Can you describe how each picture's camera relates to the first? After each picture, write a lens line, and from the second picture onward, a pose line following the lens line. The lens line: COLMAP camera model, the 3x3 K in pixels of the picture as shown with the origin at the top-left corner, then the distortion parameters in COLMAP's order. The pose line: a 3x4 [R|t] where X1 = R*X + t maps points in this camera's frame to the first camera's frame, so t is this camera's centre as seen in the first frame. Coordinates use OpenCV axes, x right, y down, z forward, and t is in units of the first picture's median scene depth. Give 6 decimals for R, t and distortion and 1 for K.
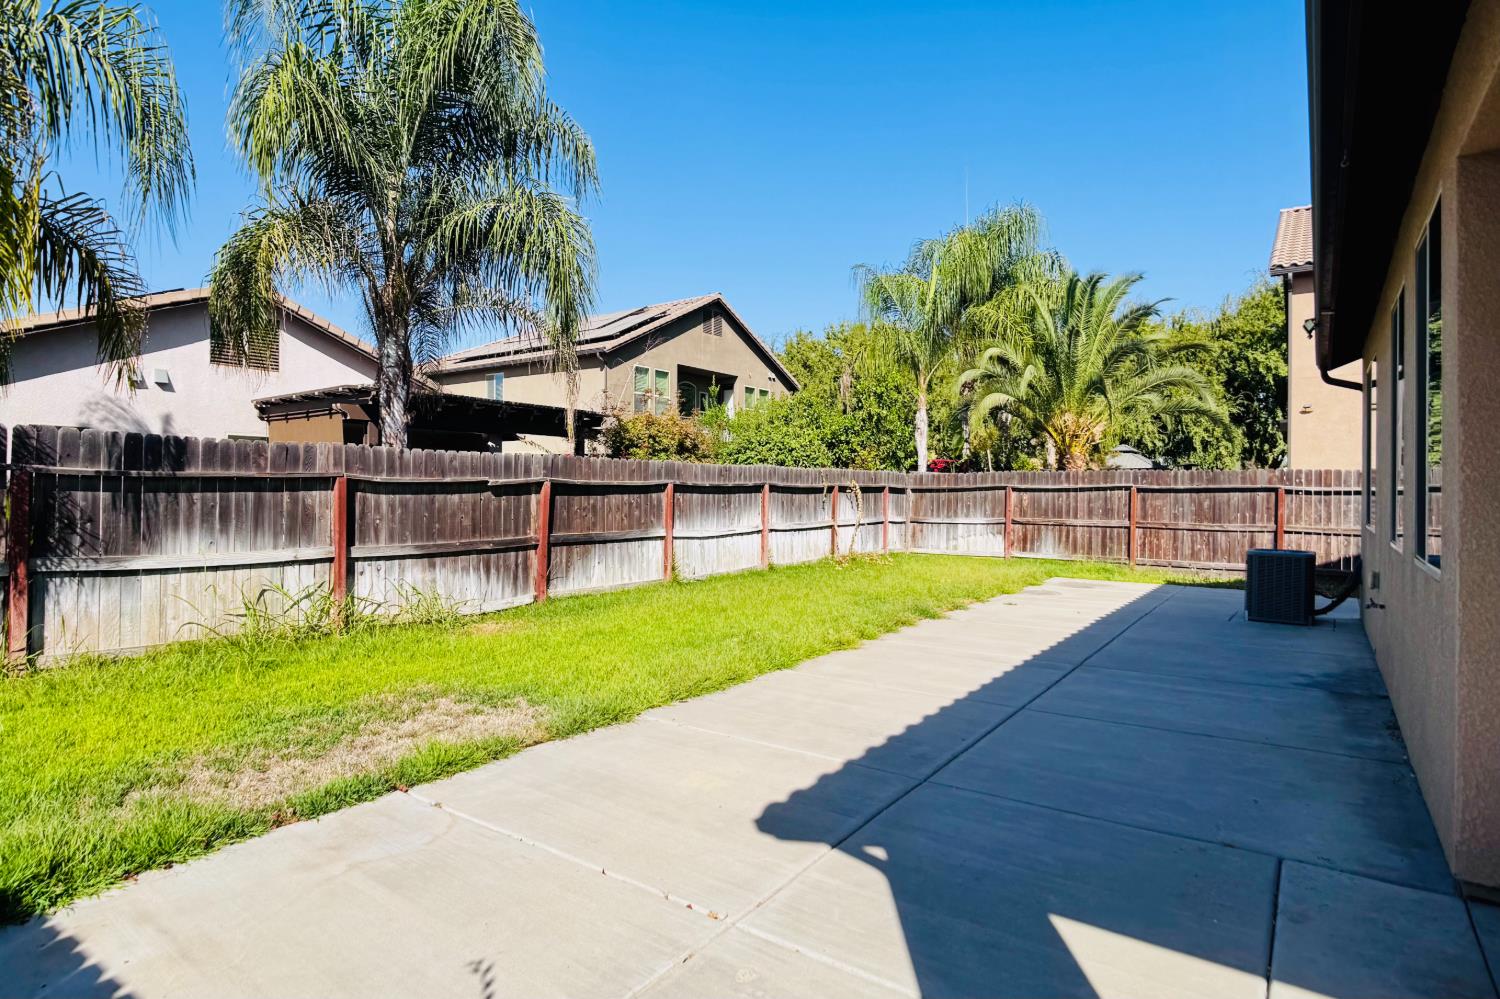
lens RADIAL K [[783.4, 0, 751.5], [0, 783.4, 502.0], [0, 0, 1]] dist [-0.009887, -0.006976]
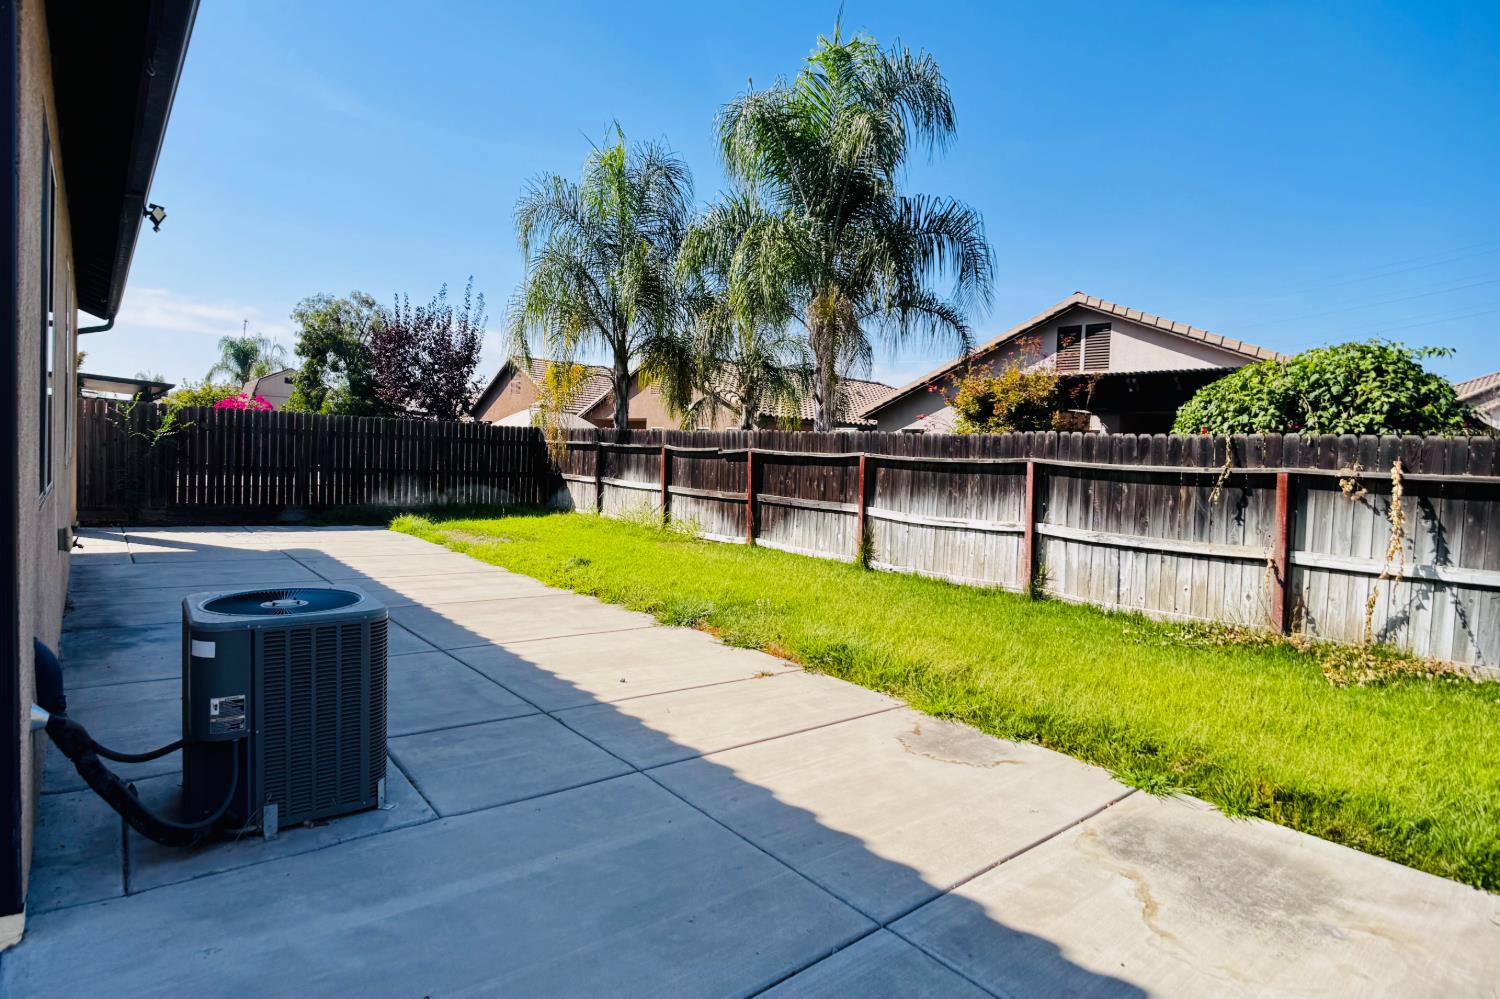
lens RADIAL K [[783.4, 0, 750.1], [0, 783.4, 492.8], [0, 0, 1]] dist [-0.009887, -0.006976]
pose [[-0.240652, 0.029135, -0.970174, 2.281097], [-0.061218, 0.997104, 0.045129, -0.040464], [0.968679, 0.070252, -0.238171, 3.052213]]
